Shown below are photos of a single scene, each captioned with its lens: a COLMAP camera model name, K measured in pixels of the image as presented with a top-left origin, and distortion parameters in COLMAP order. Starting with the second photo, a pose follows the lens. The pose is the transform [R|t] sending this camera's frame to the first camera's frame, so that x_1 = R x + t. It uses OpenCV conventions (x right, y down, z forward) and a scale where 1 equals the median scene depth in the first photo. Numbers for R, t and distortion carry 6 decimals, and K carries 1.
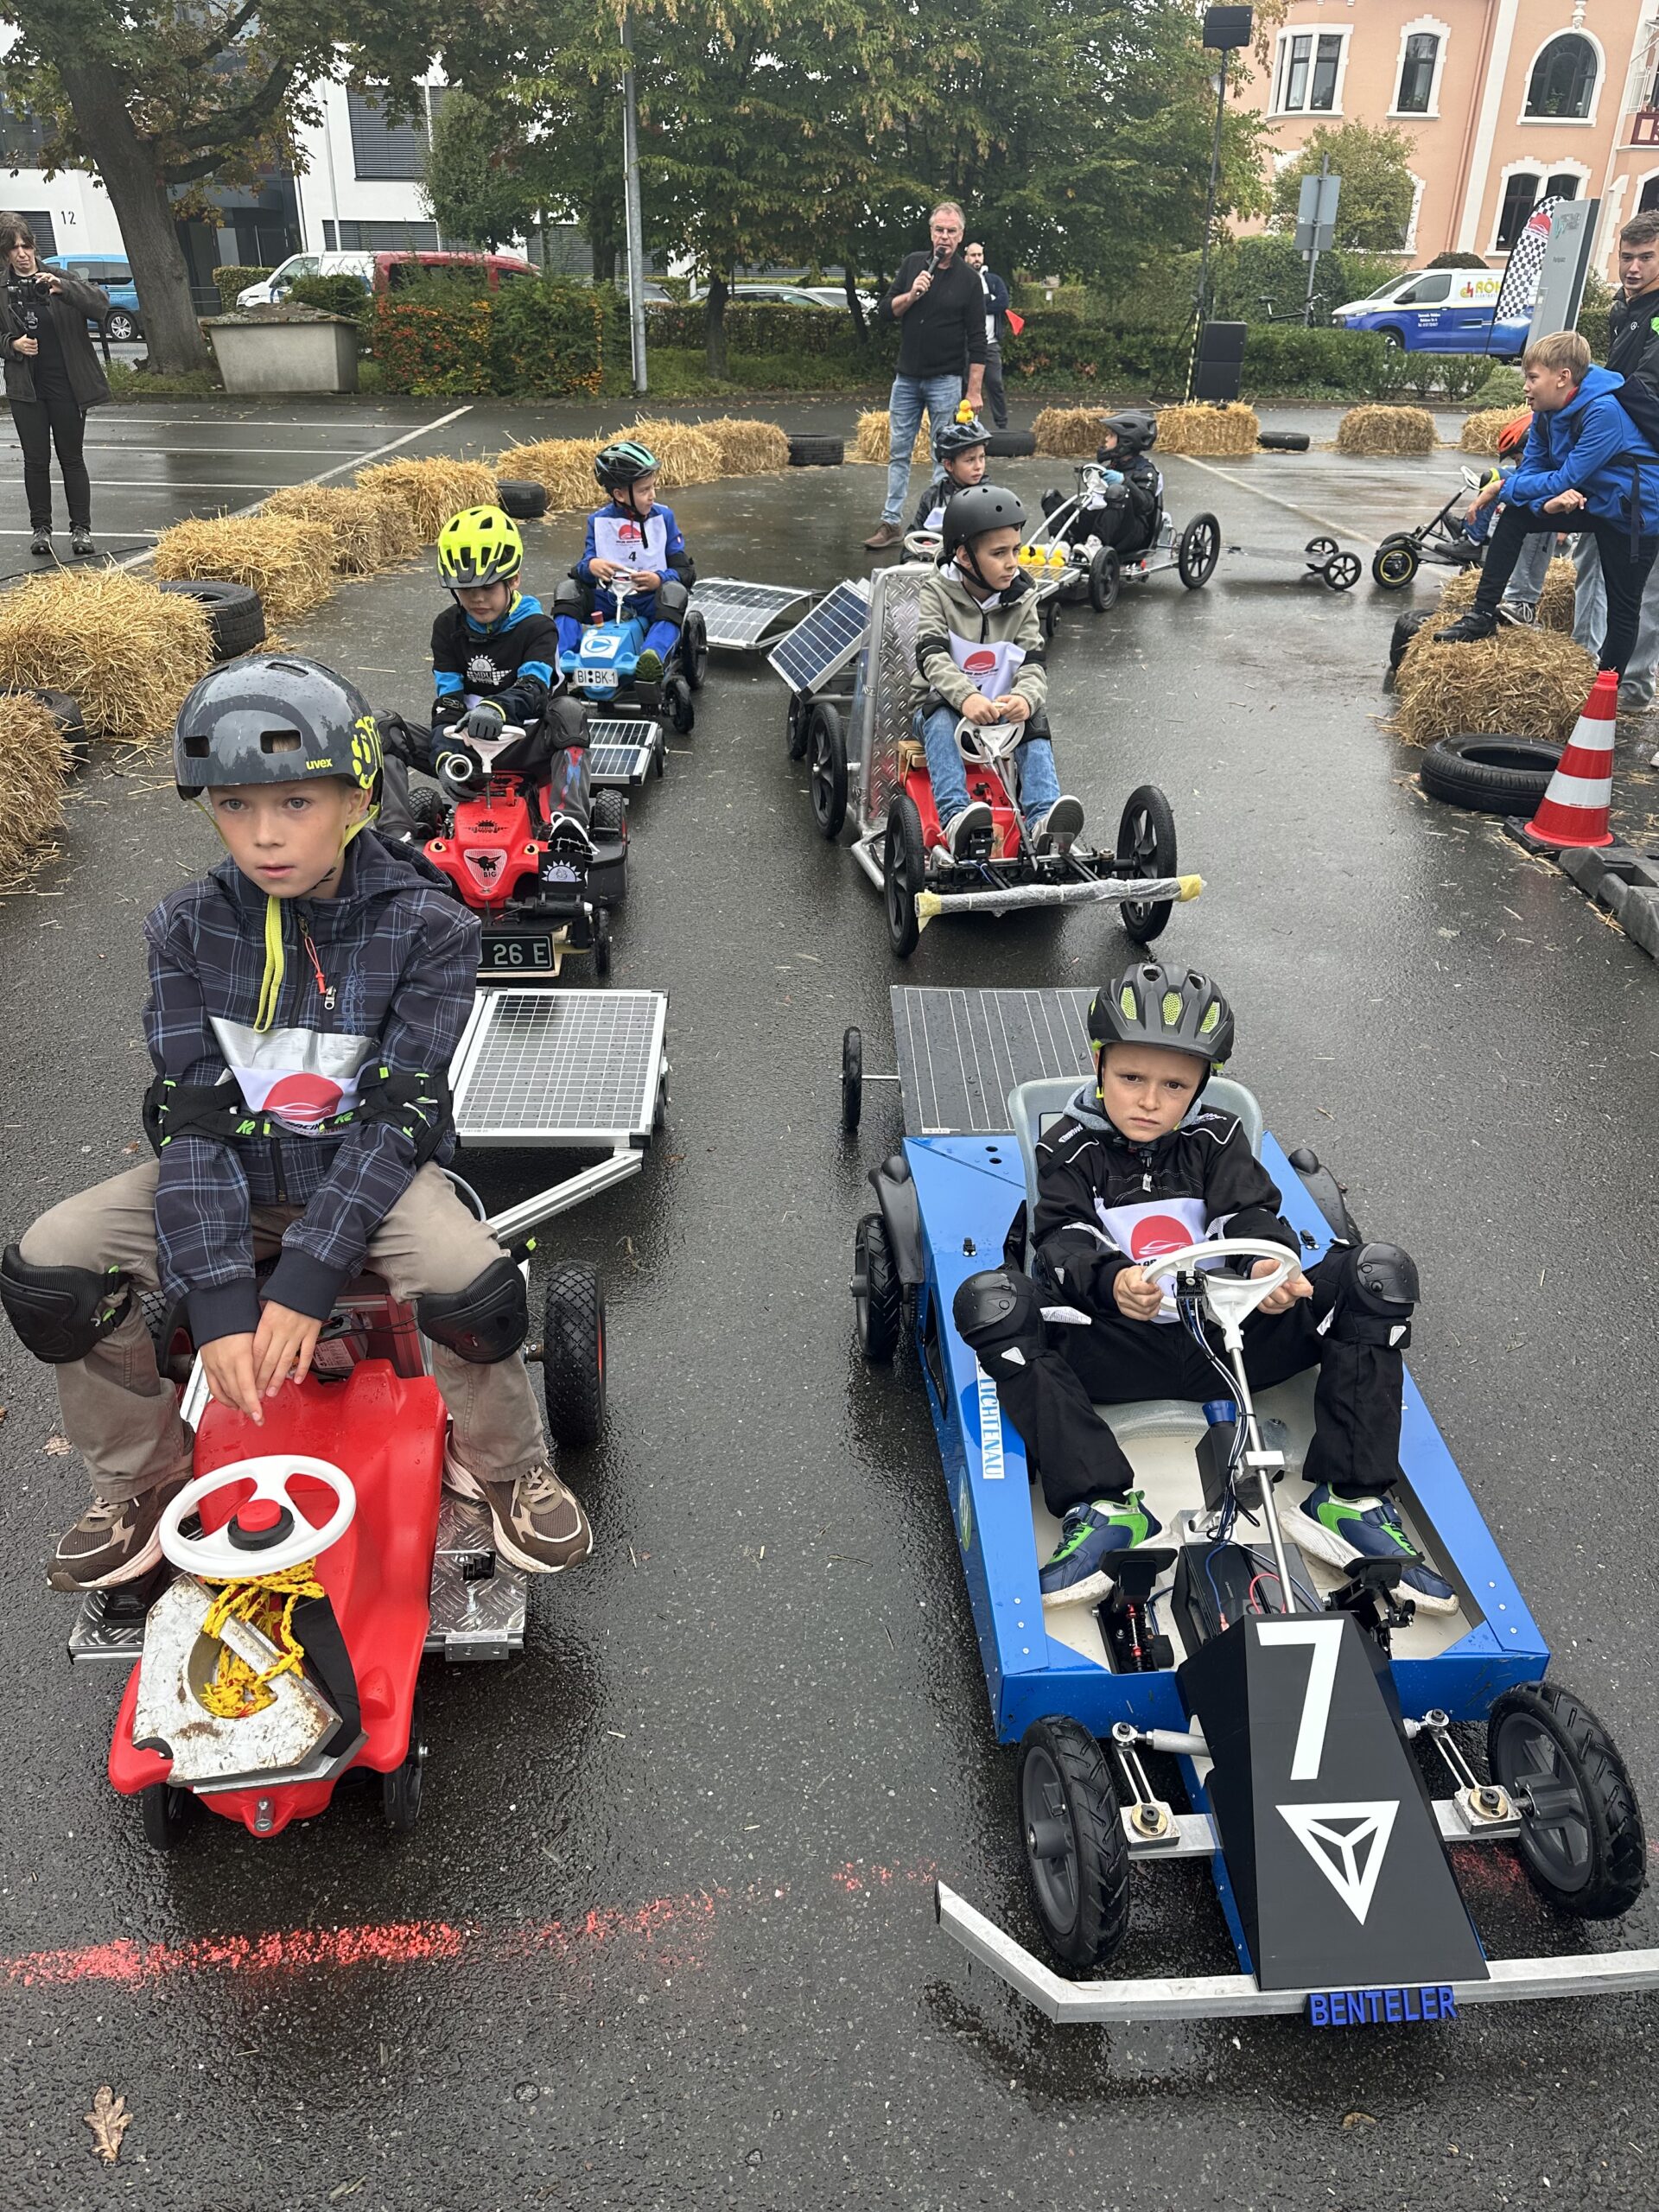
lens RADIAL K [[1563.1, 0, 824.6], [0, 1563.1, 1098.3], [0, 0, 1]] dist [0.002798, -0.002715]
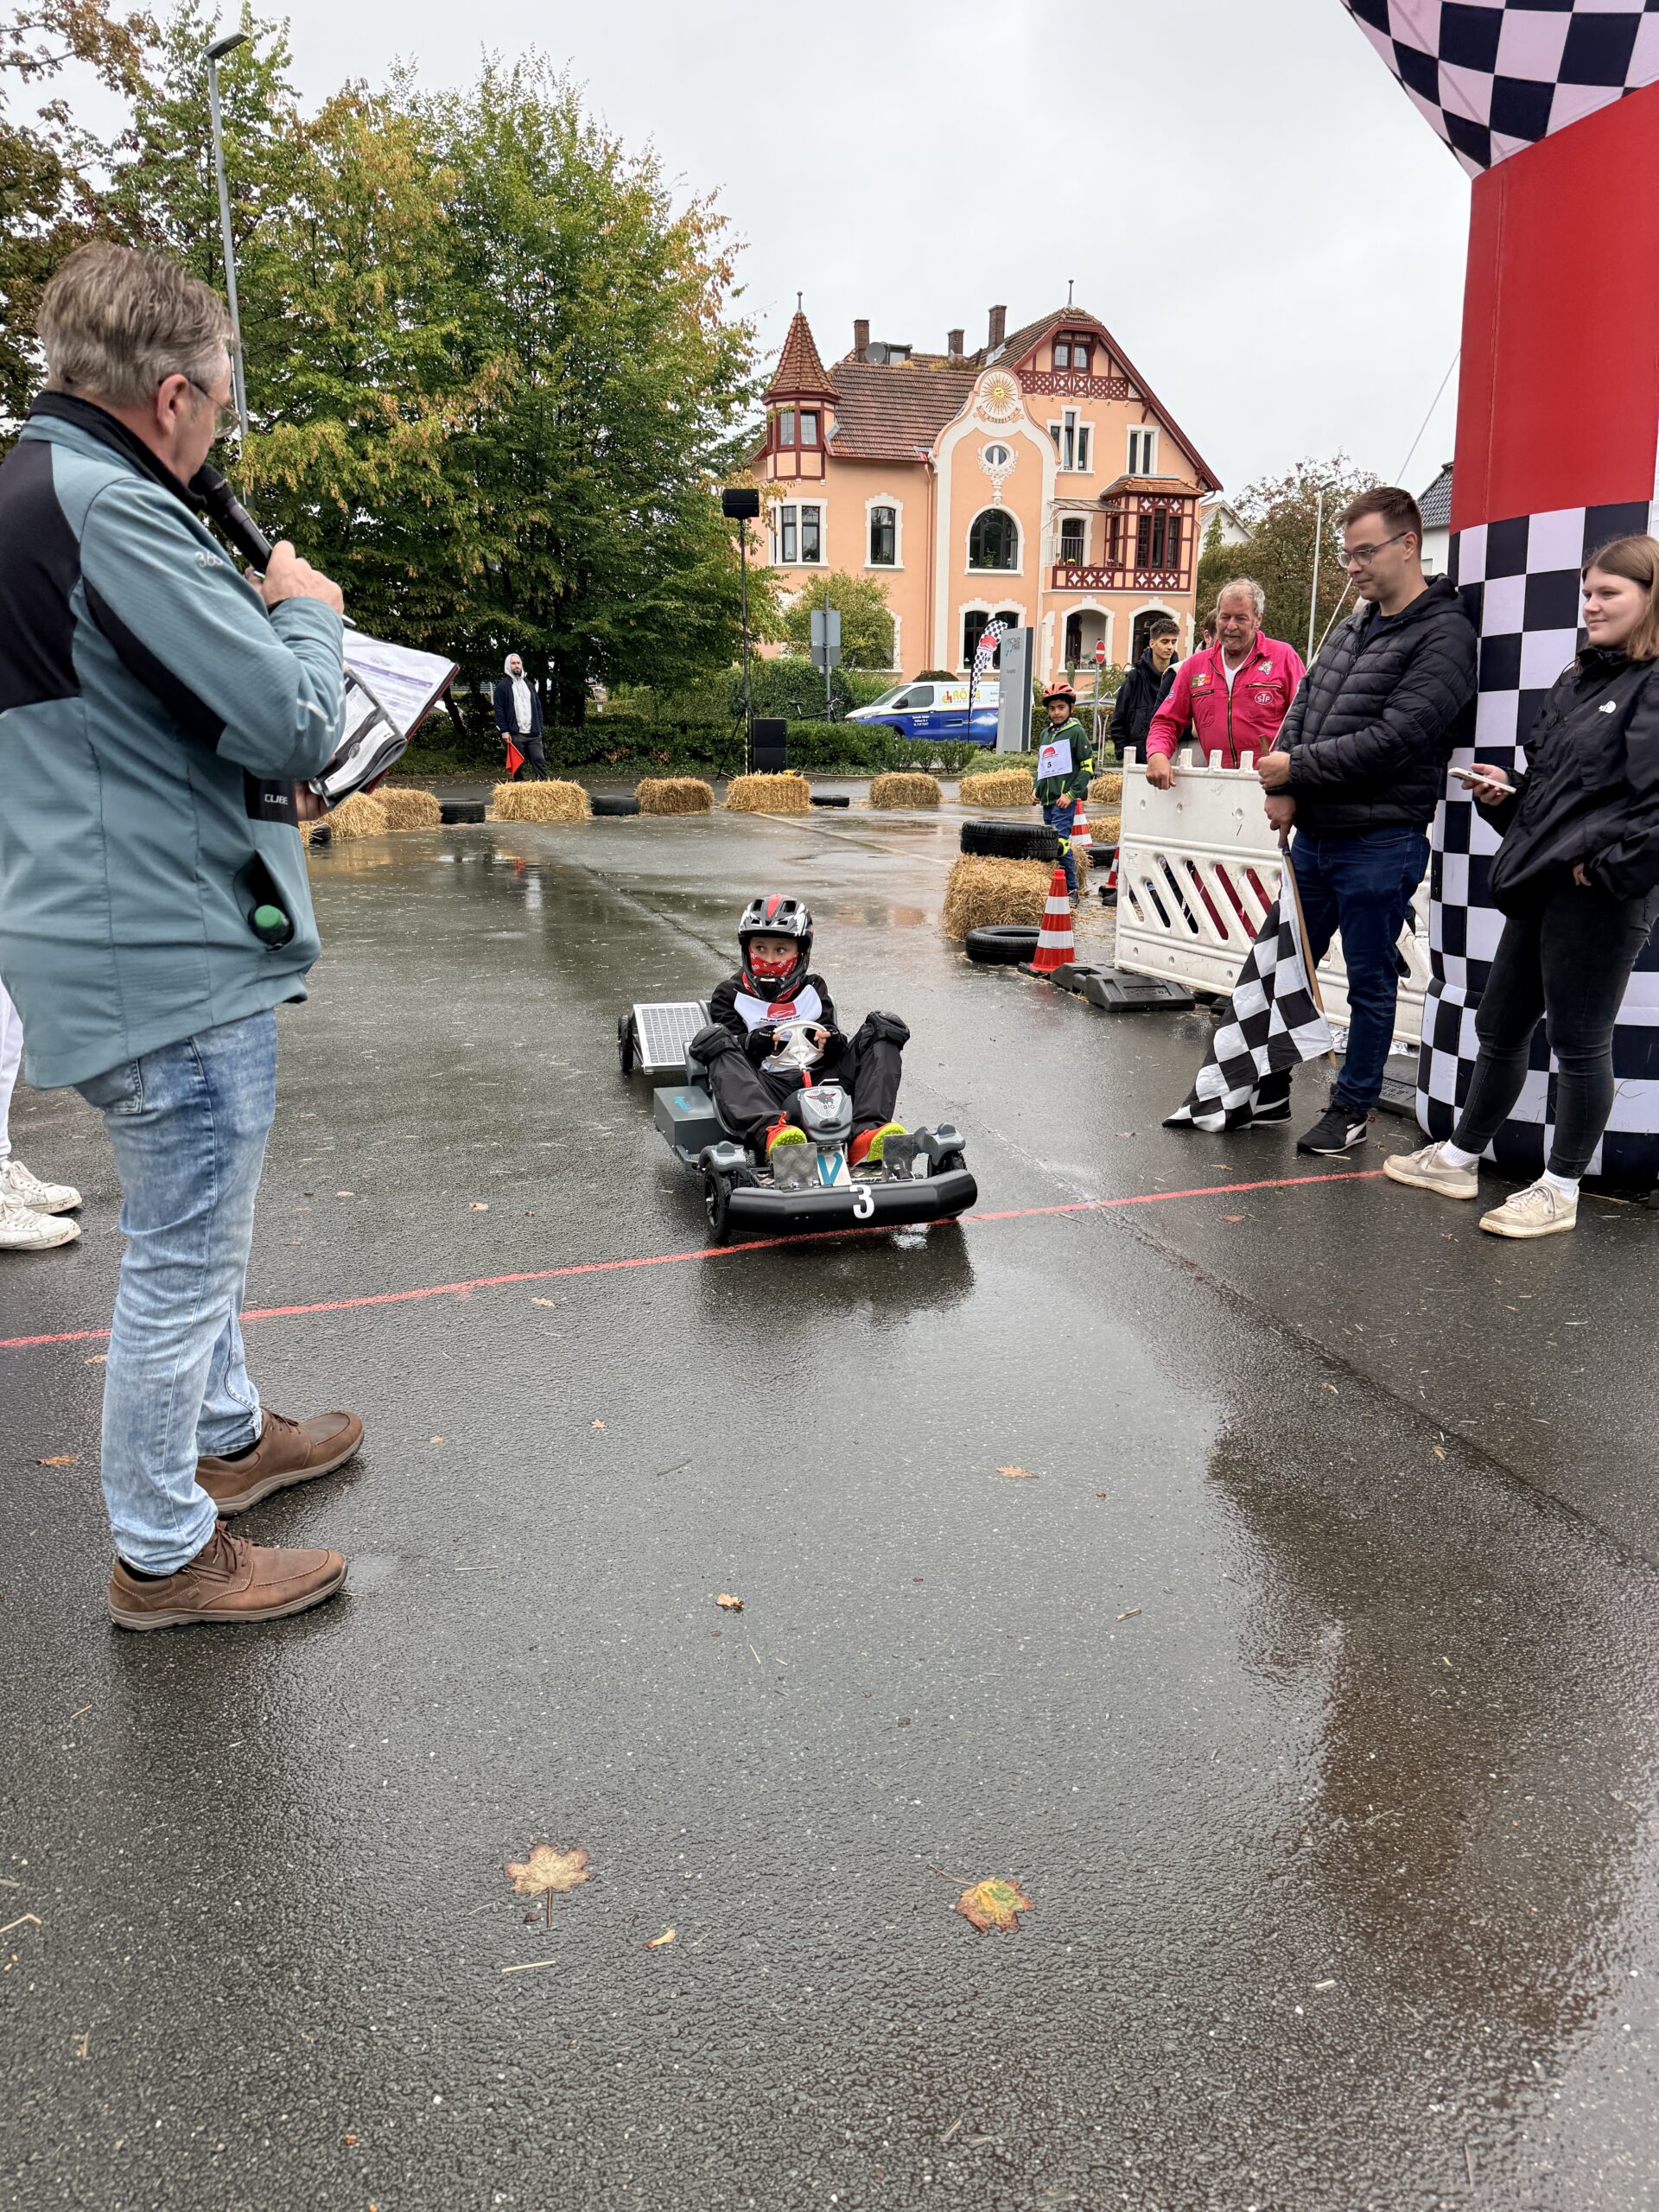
lens RADIAL K [[1542.7, 0, 838.9], [0, 1542.7, 1112.1], [0, 0, 1]] dist [0.153527, -0.321045]
pose [[0.960224, -0.082146, 0.266875, -0.048448], [0.139196, 0.969347, -0.202462, 0.069508], [-0.242063, 0.231556, 0.942225, -0.113881]]
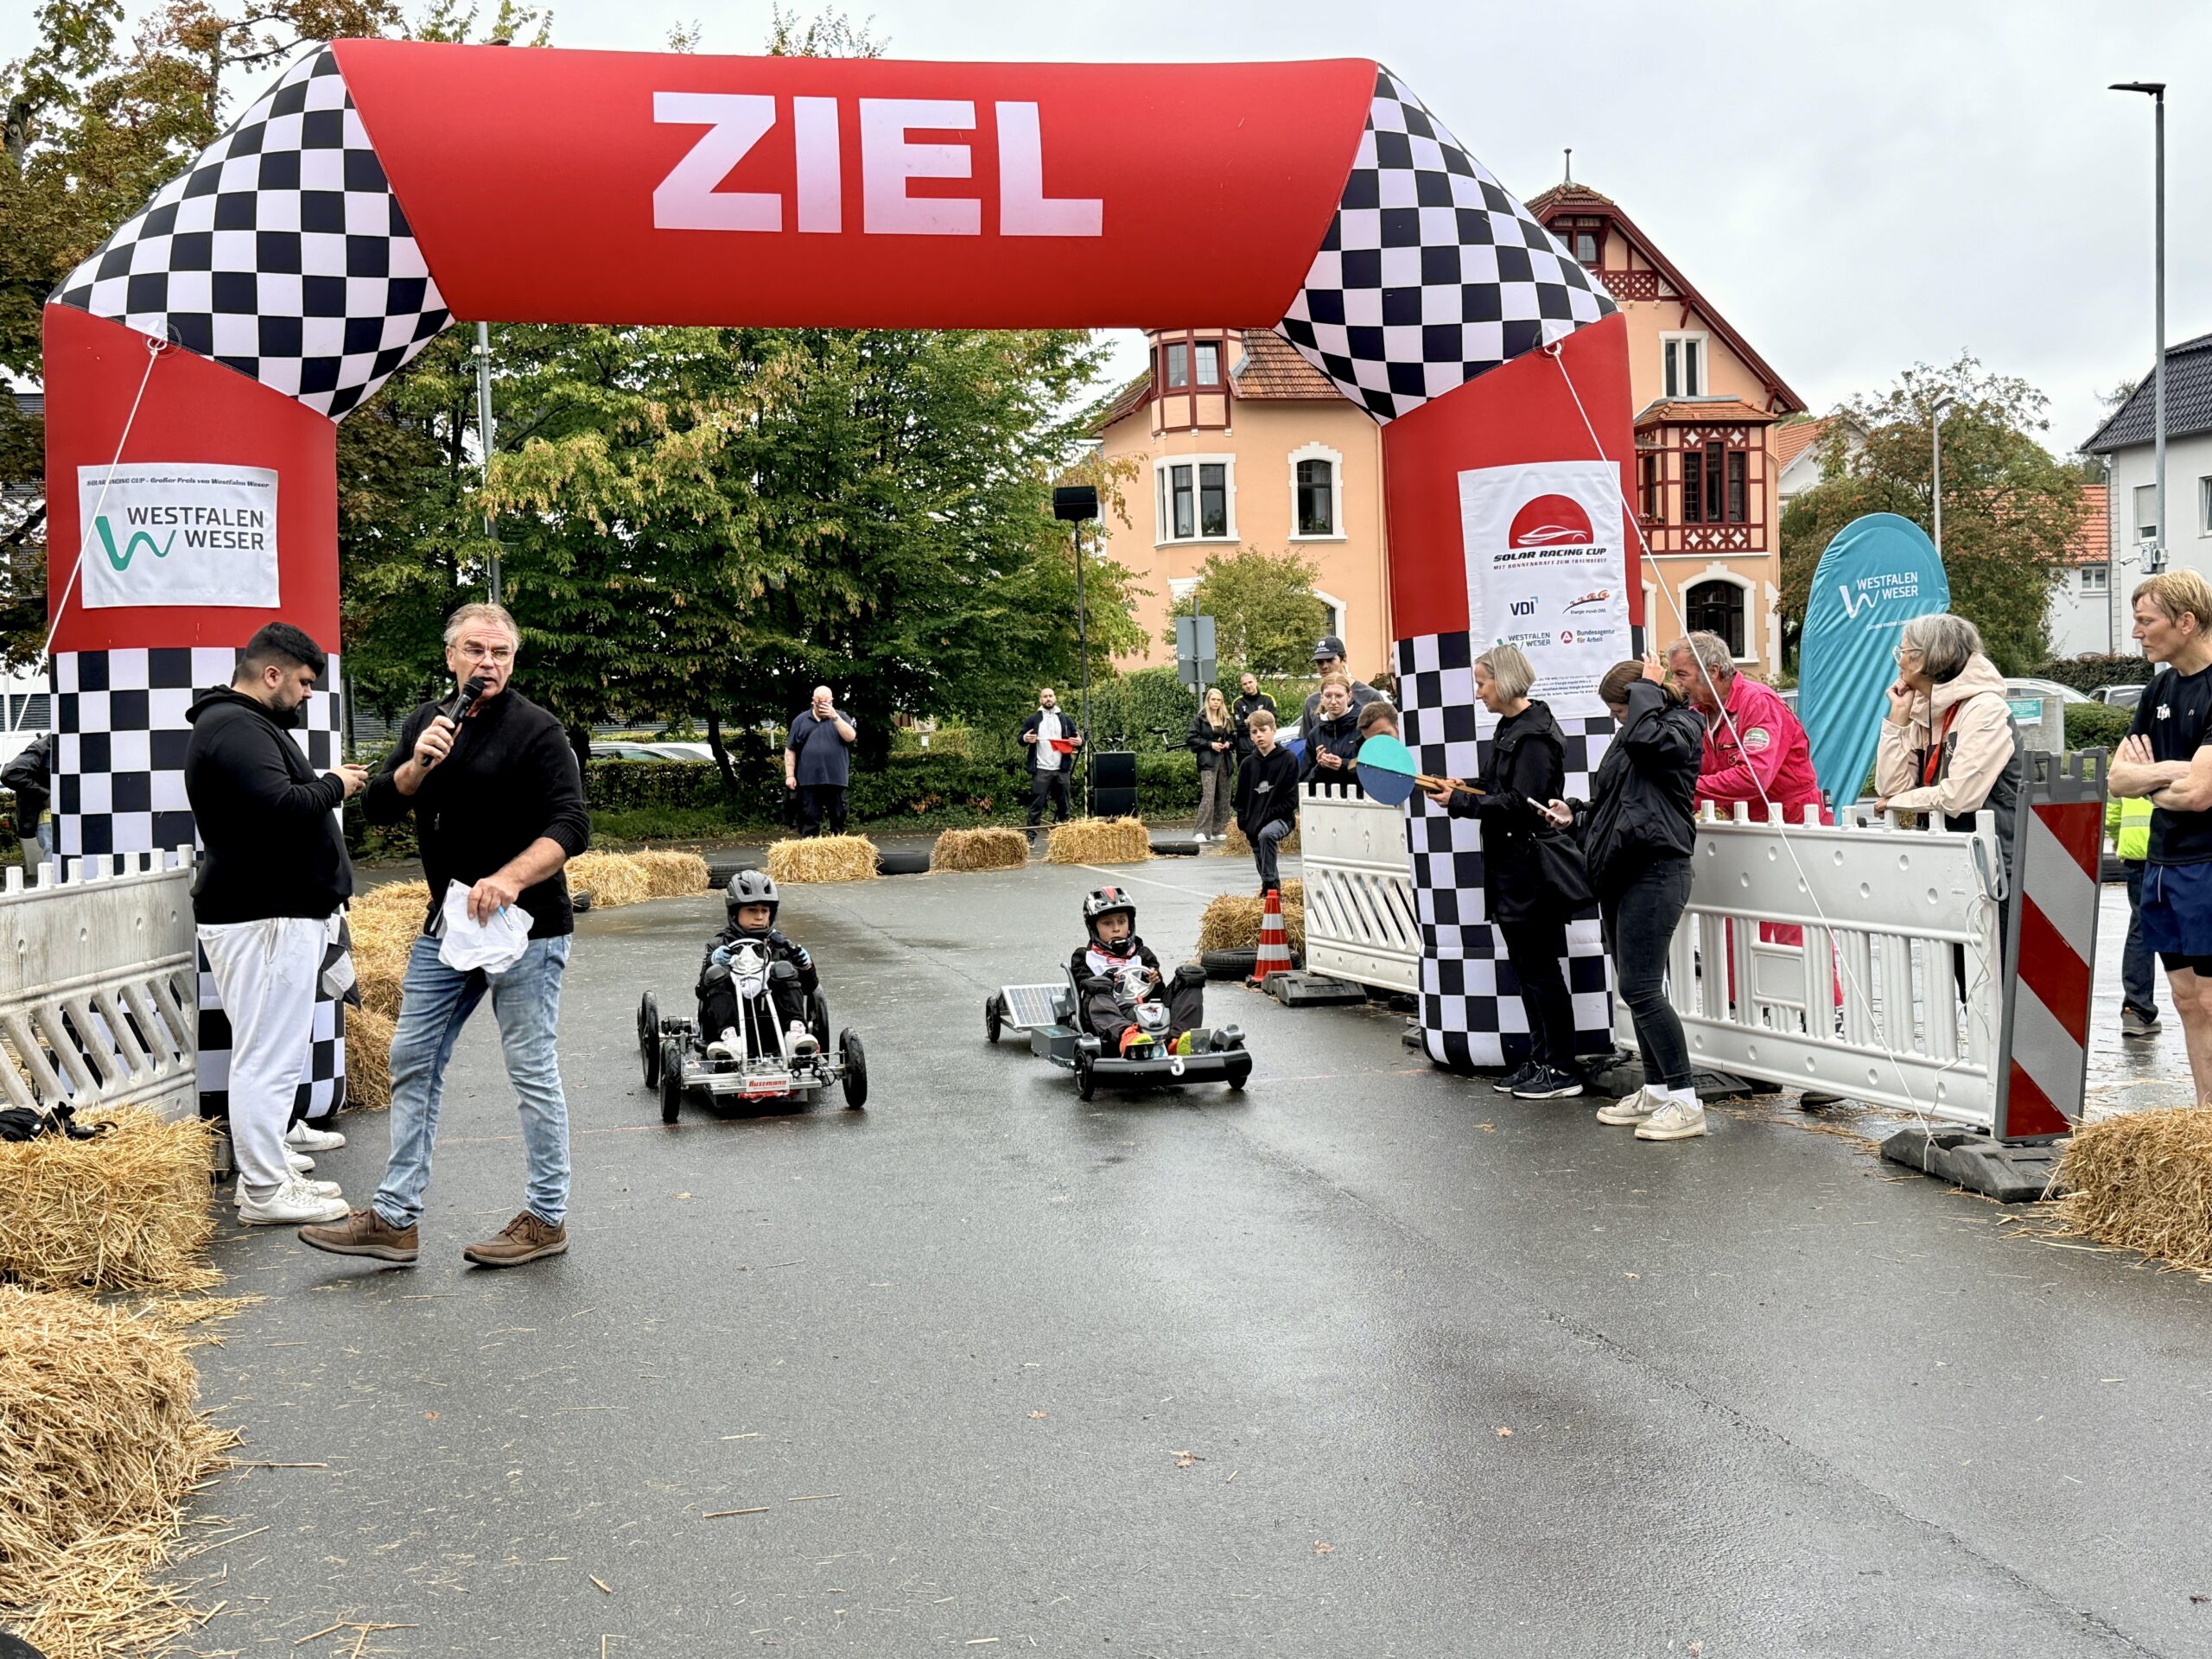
lens RADIAL K [[2518.4, 0, 1103.0], [0, 2518.4, 827.3], [0, 0, 1]] dist [0.151143, -0.044840]
pose [[0.978949, -0.053563, 0.196950, -0.067189], [0.132734, 0.900101, -0.414969, 0.207757], [-0.155048, 0.432376, 0.888263, -0.394714]]
